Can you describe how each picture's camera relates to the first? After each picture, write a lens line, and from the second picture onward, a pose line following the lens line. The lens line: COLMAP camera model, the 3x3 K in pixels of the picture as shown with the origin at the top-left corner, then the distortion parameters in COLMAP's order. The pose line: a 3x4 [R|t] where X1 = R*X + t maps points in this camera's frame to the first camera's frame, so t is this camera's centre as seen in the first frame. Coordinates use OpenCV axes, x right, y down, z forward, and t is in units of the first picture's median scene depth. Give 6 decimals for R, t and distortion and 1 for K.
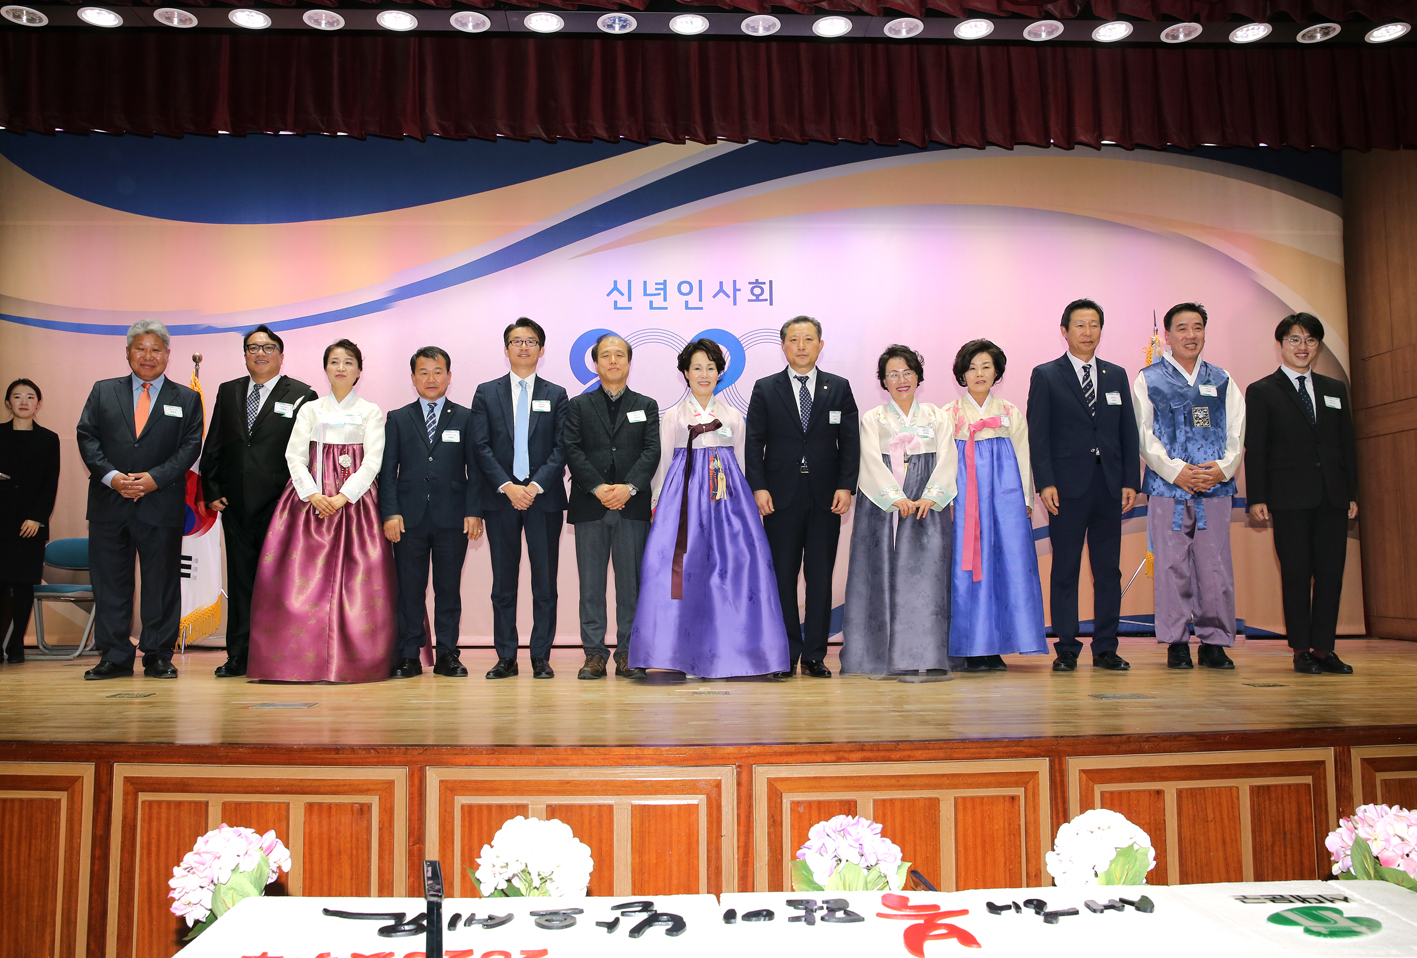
lens RADIAL K [[1154.6, 0, 694.2], [0, 1154.6, 477.7], [0, 0, 1]] dist [-0.092138, 0.121363]
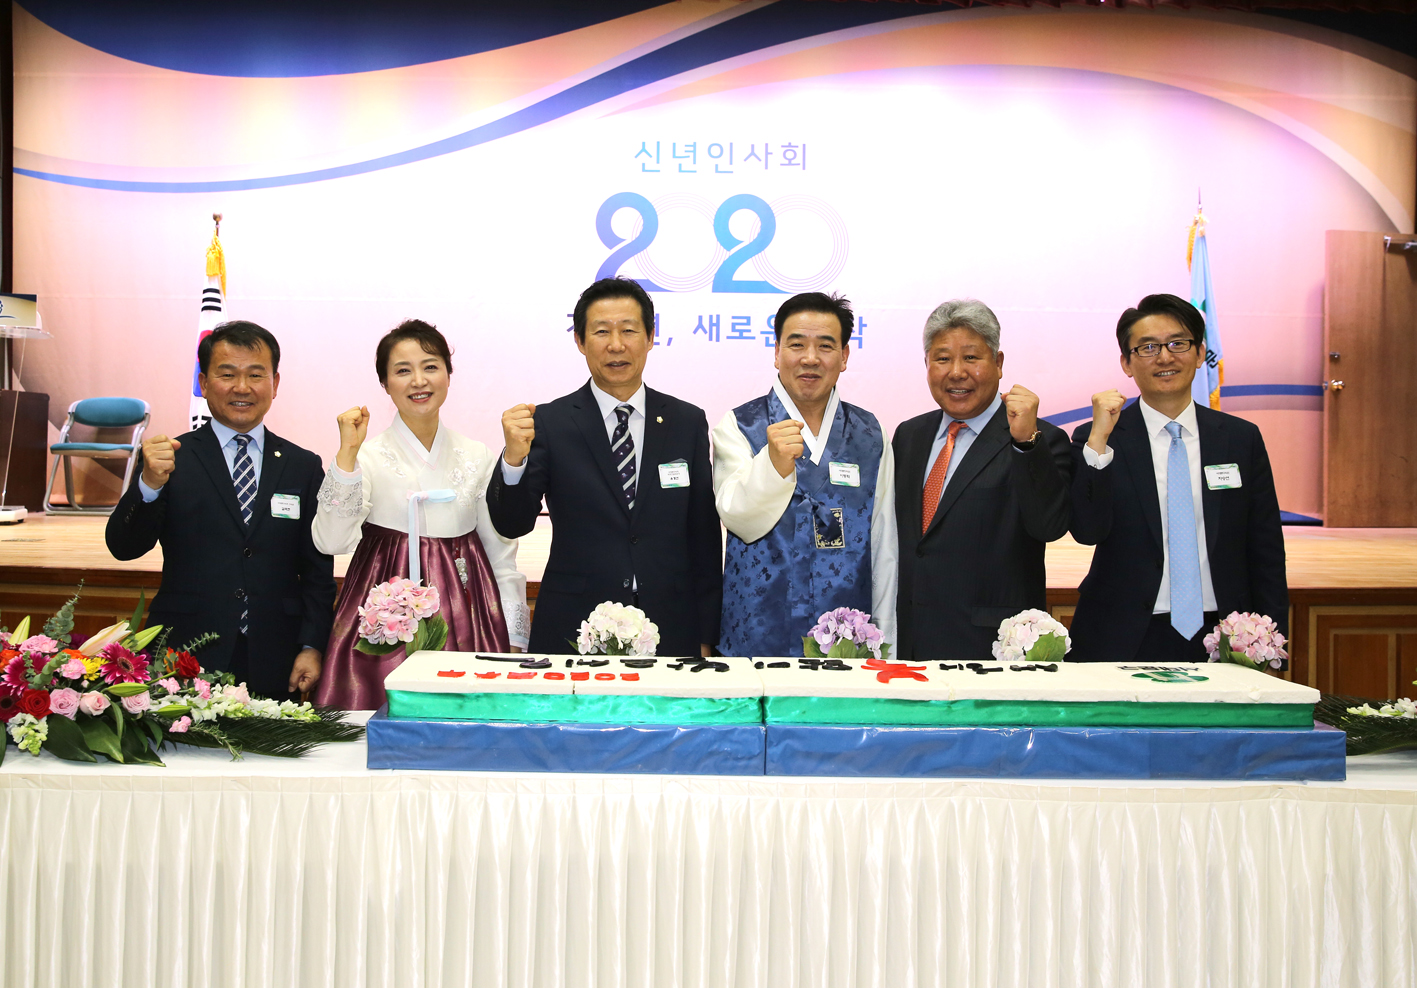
lens RADIAL K [[1339.3, 0, 663.1], [0, 1339.3, 448.7], [0, 0, 1]] dist [-0.062504, 0.090306]
pose [[0.999187, 0.020789, -0.034551, -0.008064], [-0.017936, 0.996559, 0.080928, -0.005076], [0.036115, -0.080243, 0.996121, -0.144884]]
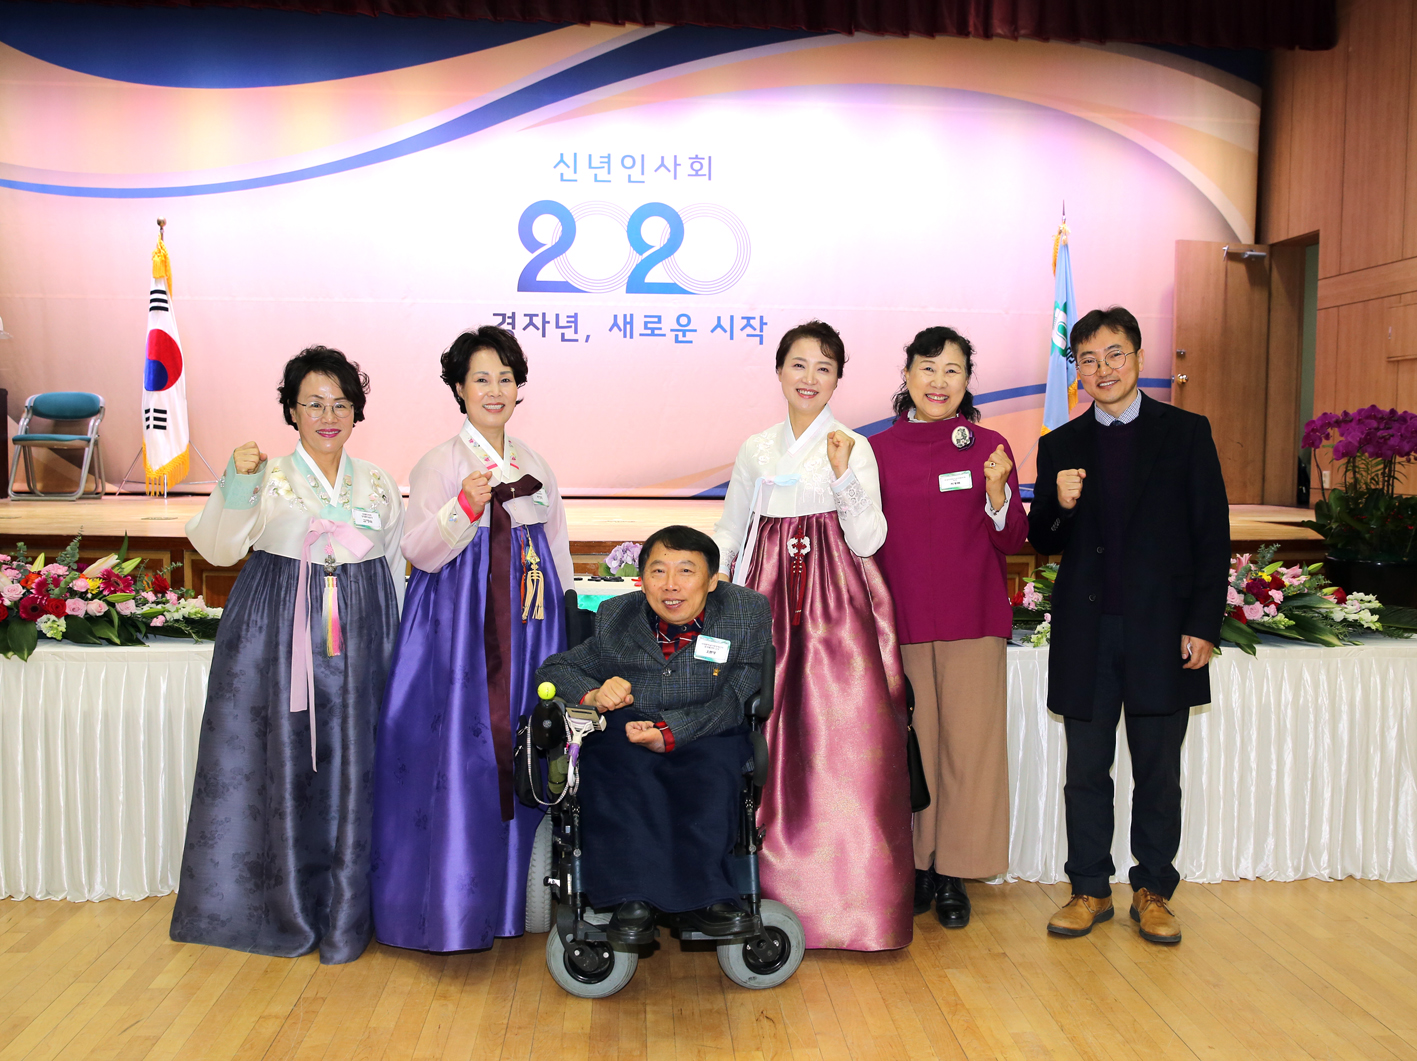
lens RADIAL K [[1414.8, 0, 756.9], [0, 1414.8, 560.7], [0, 0, 1]] dist [-0.083961, 0.117021]
pose [[0.998963, 0.013444, 0.043508, 0.060411], [-0.020391, 0.986347, 0.163410, -0.017820], [-0.040717, -0.164128, 0.985598, -0.341246]]
